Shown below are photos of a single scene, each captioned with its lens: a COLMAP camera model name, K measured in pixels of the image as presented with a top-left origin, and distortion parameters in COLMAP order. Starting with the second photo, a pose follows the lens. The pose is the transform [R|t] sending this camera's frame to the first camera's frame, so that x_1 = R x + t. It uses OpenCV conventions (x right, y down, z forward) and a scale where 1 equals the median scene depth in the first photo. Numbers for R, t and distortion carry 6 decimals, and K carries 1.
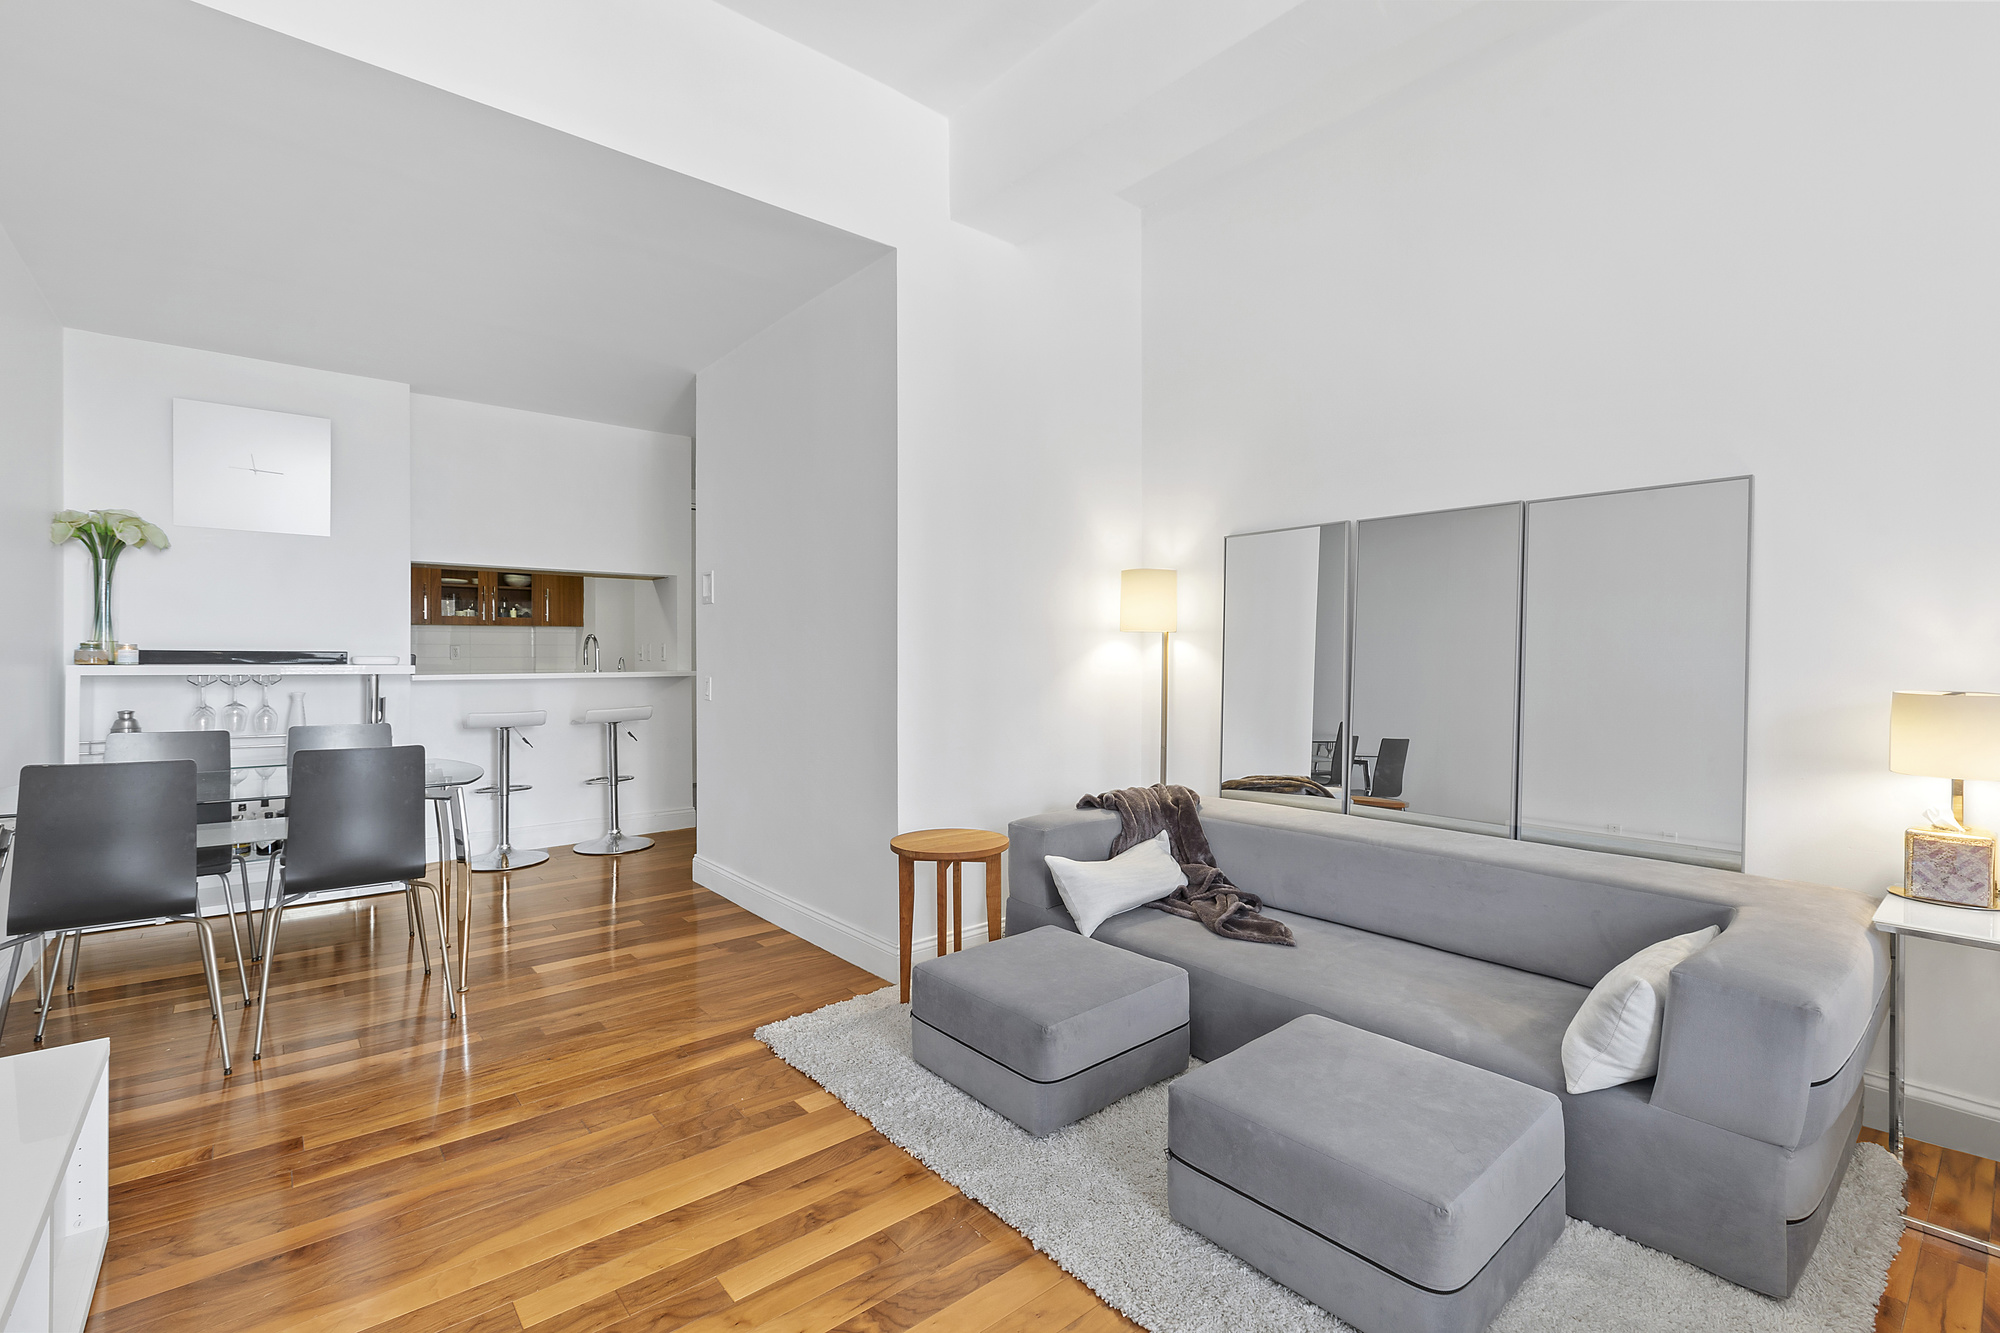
lens RADIAL K [[903.9, 0, 998.9], [0, 903.9, 651.5], [0, 0, 1]] dist [-0.000620, -0.000187]
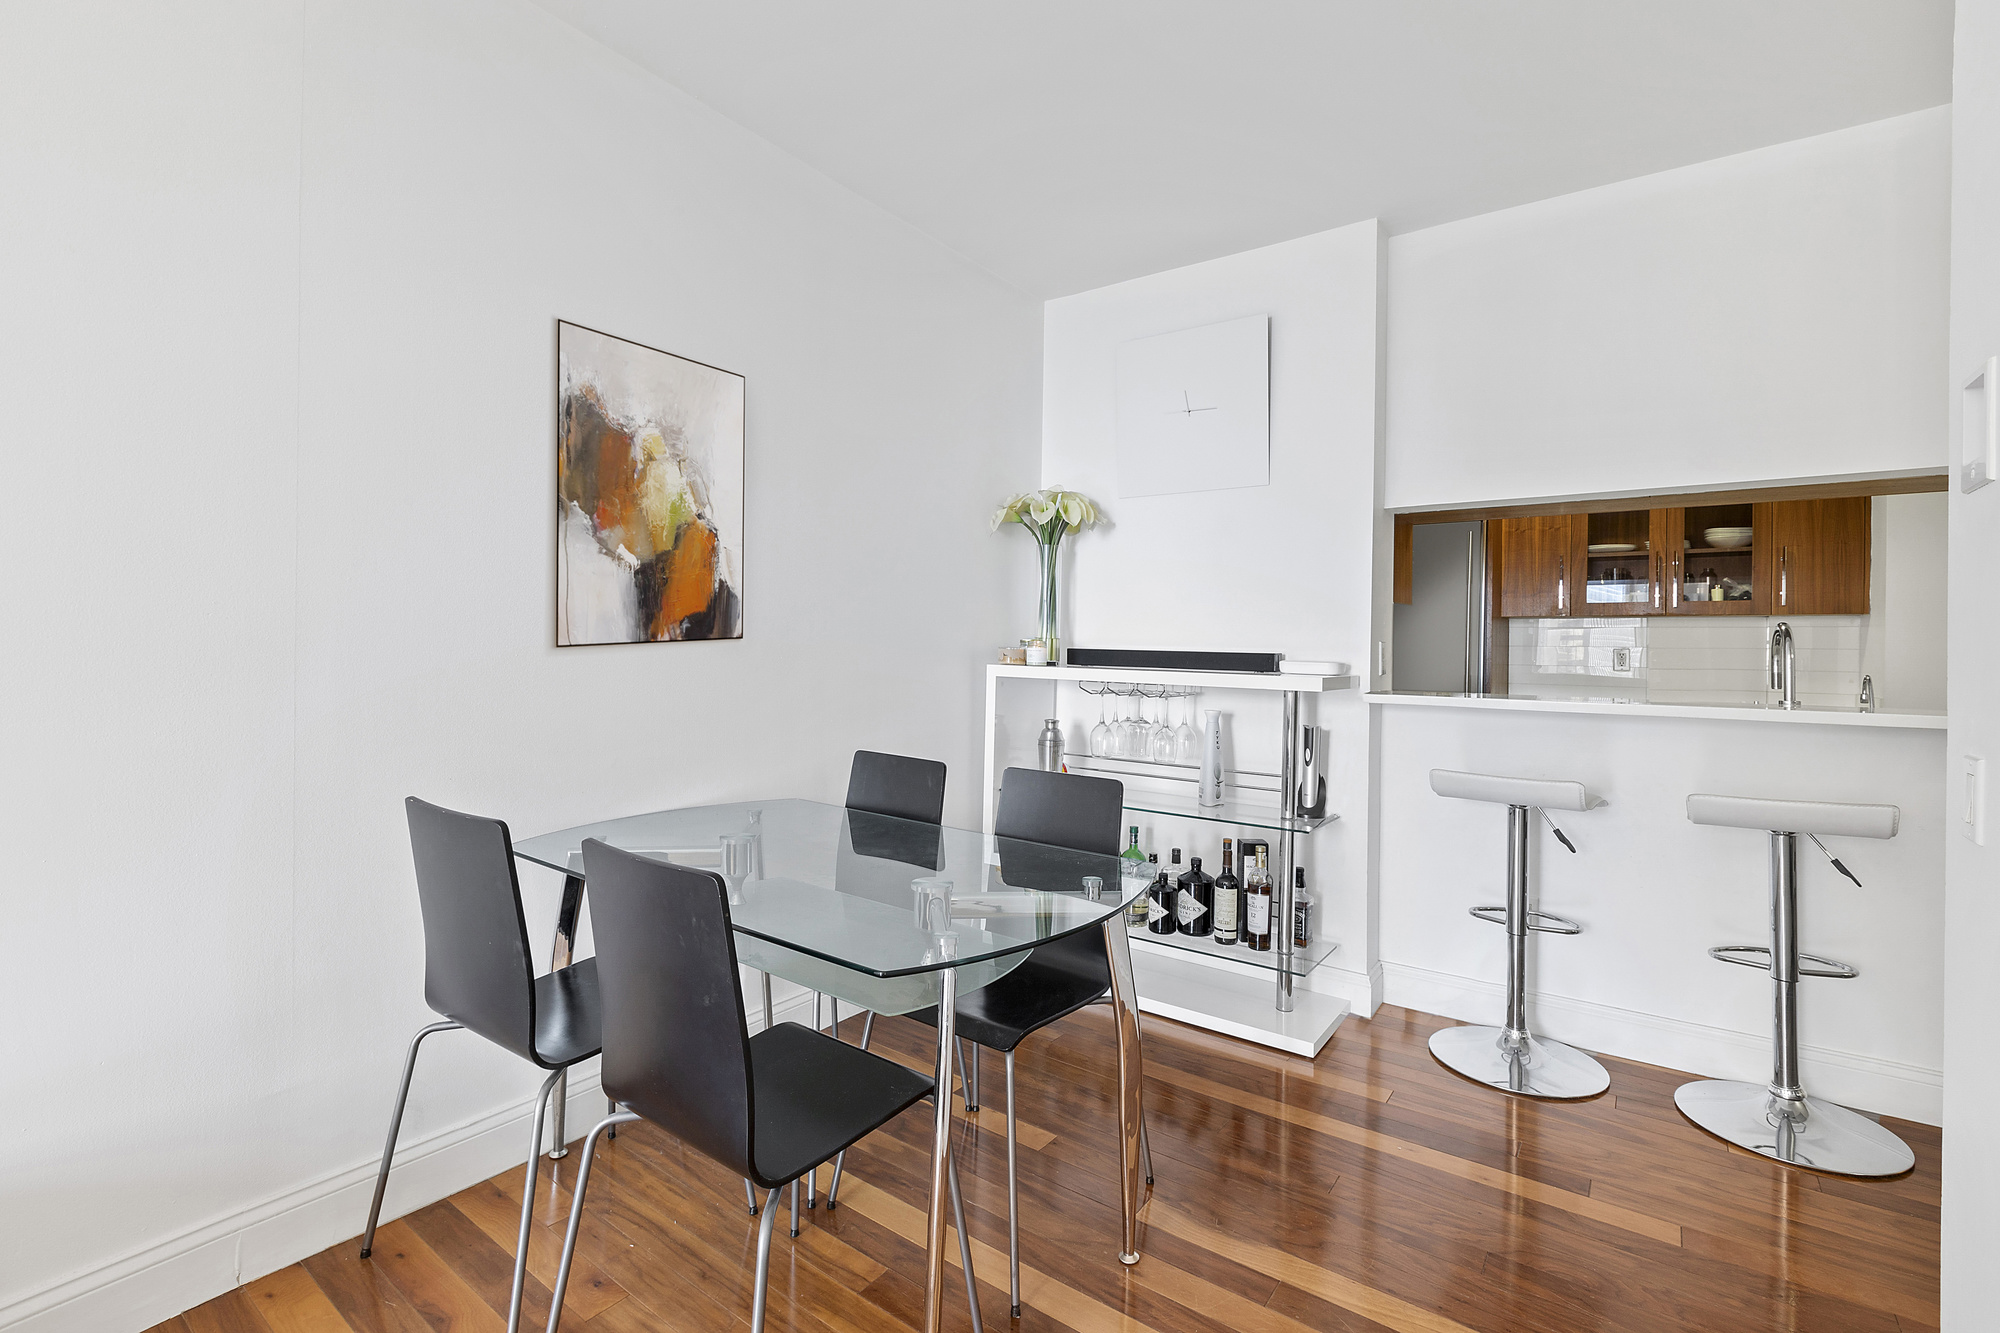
lens RADIAL K [[903.9, 0, 998.9], [0, 903.9, 651.5], [0, 0, 1]] dist [-0.000620, -0.000187]
pose [[0.220176, 0.000670, -0.975460, -0.109459], [-0.013834, 0.999901, -0.002436, 0.002623], [0.975362, 0.014031, 0.220164, 0.618005]]
